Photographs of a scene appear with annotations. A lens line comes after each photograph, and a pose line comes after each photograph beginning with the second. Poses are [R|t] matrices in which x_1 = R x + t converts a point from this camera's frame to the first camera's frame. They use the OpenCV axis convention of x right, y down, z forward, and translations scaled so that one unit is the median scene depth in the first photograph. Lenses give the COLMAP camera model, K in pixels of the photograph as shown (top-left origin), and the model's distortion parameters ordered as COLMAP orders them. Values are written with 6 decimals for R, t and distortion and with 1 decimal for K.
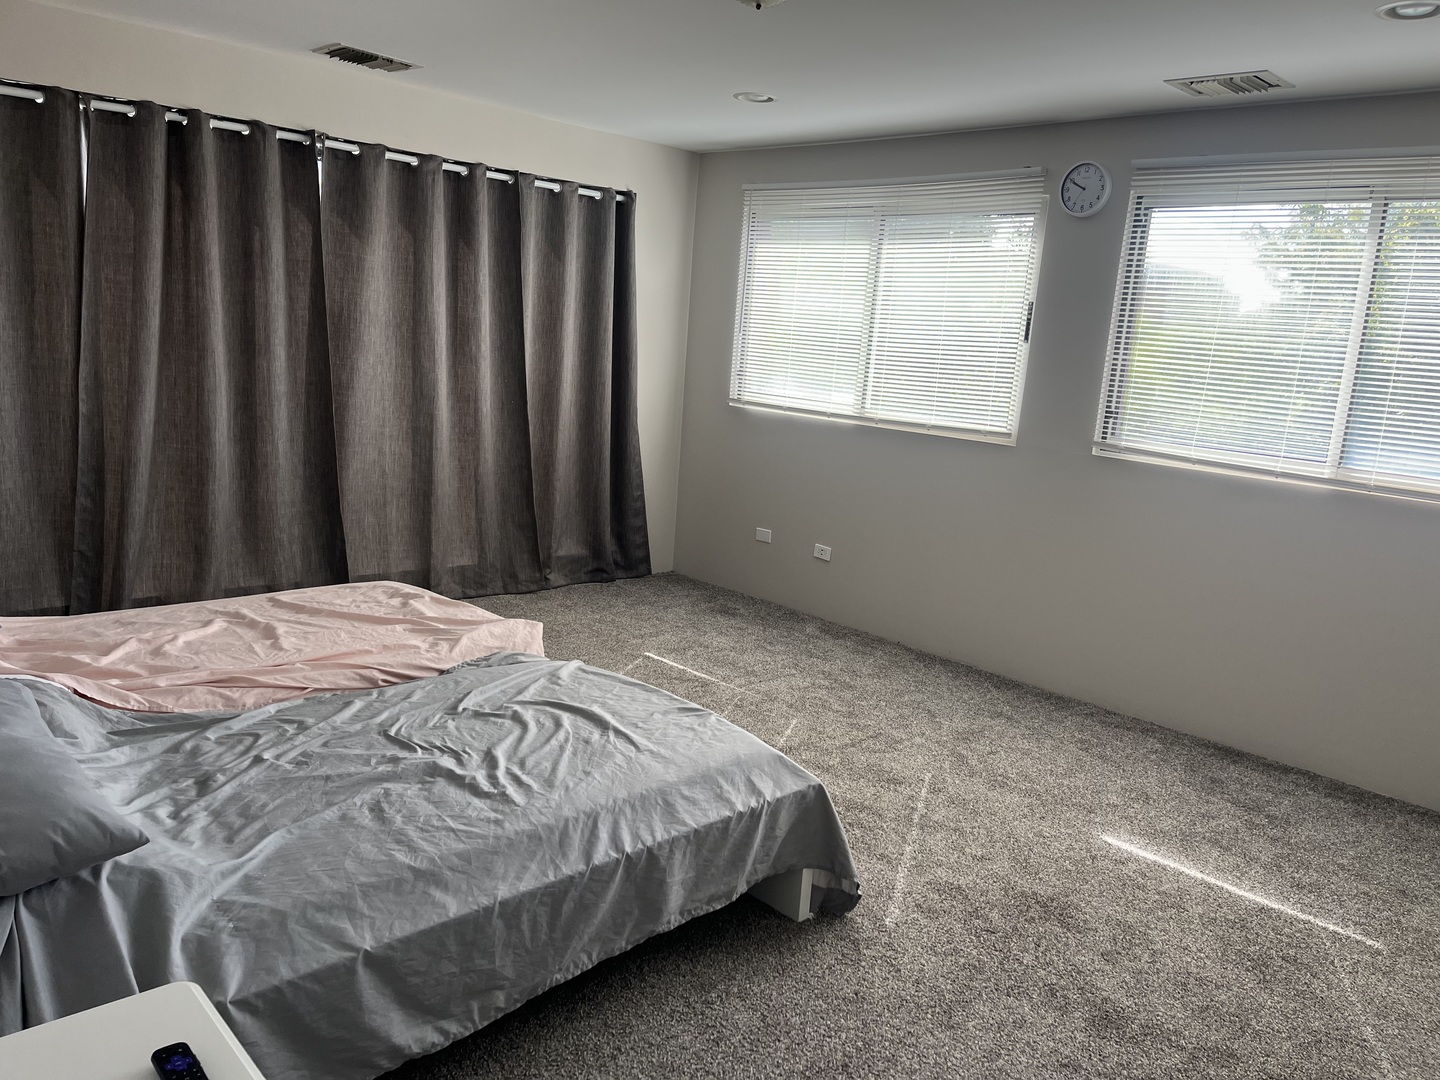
lens RADIAL K [[1104.2, 0, 733.6], [0, 1104.2, 546.3], [0, 0, 1]] dist [0.038460, -0.013397]
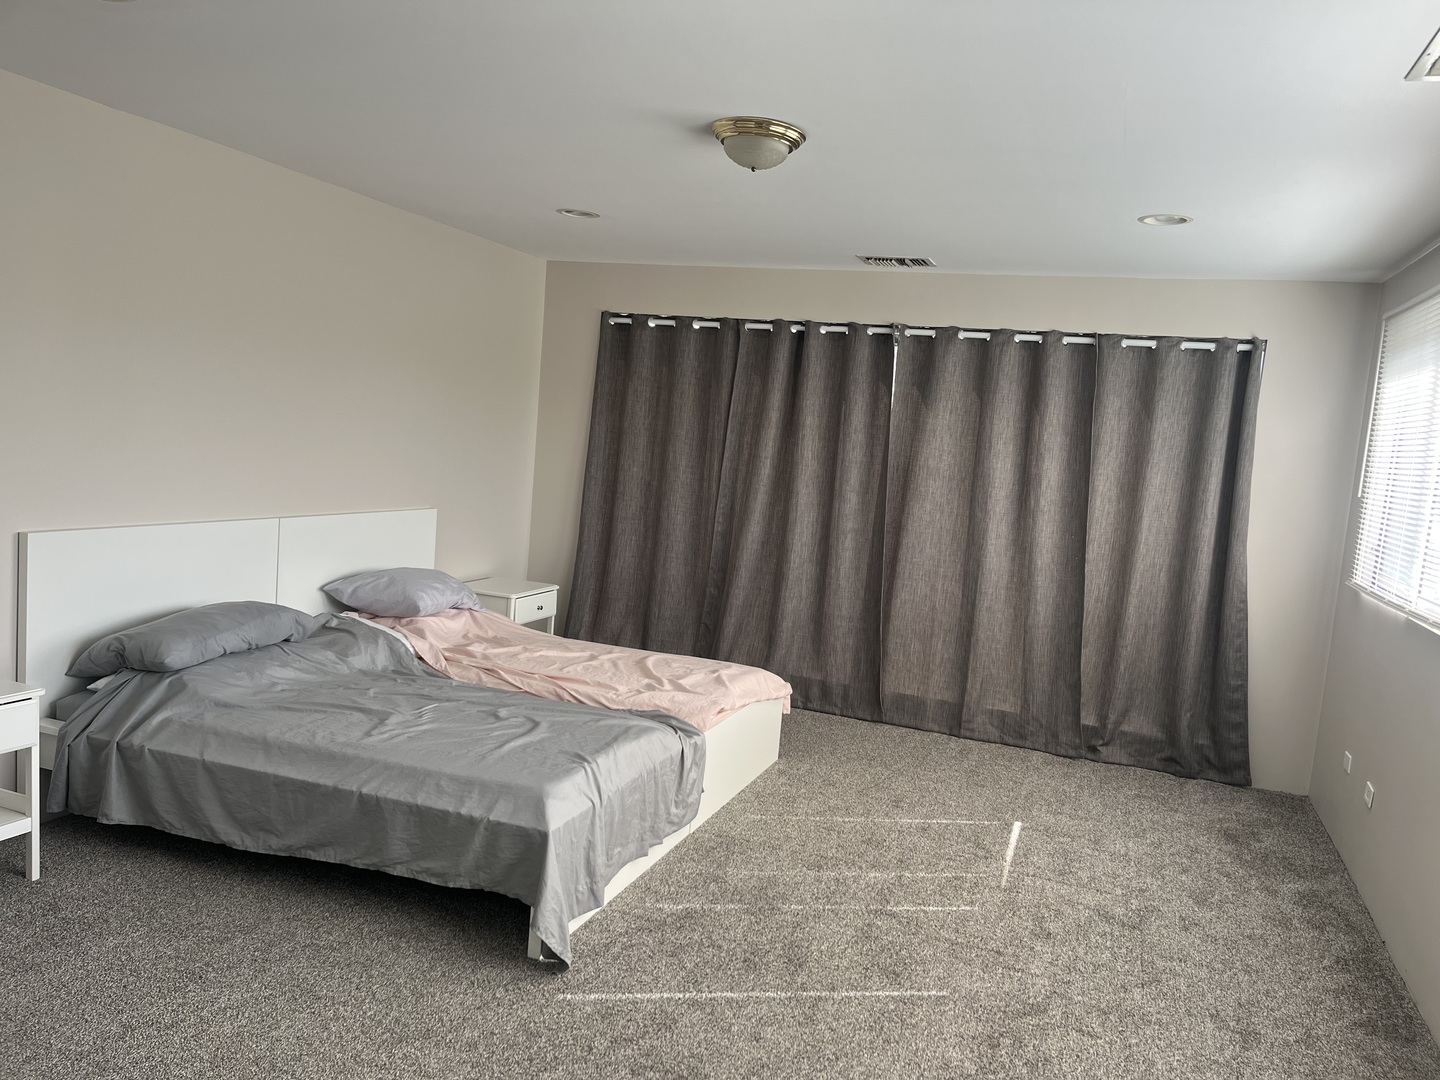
lens RADIAL K [[1104.2, 0, 735.1], [0, 1104.2, 541.6], [0, 0, 1]] dist [0.038460, -0.013397]
pose [[0.426679, 0.046909, -0.903186, 0.597632], [-0.221602, 0.973634, -0.054120, -0.025875], [0.876834, 0.223240, 0.425825, 0.330096]]
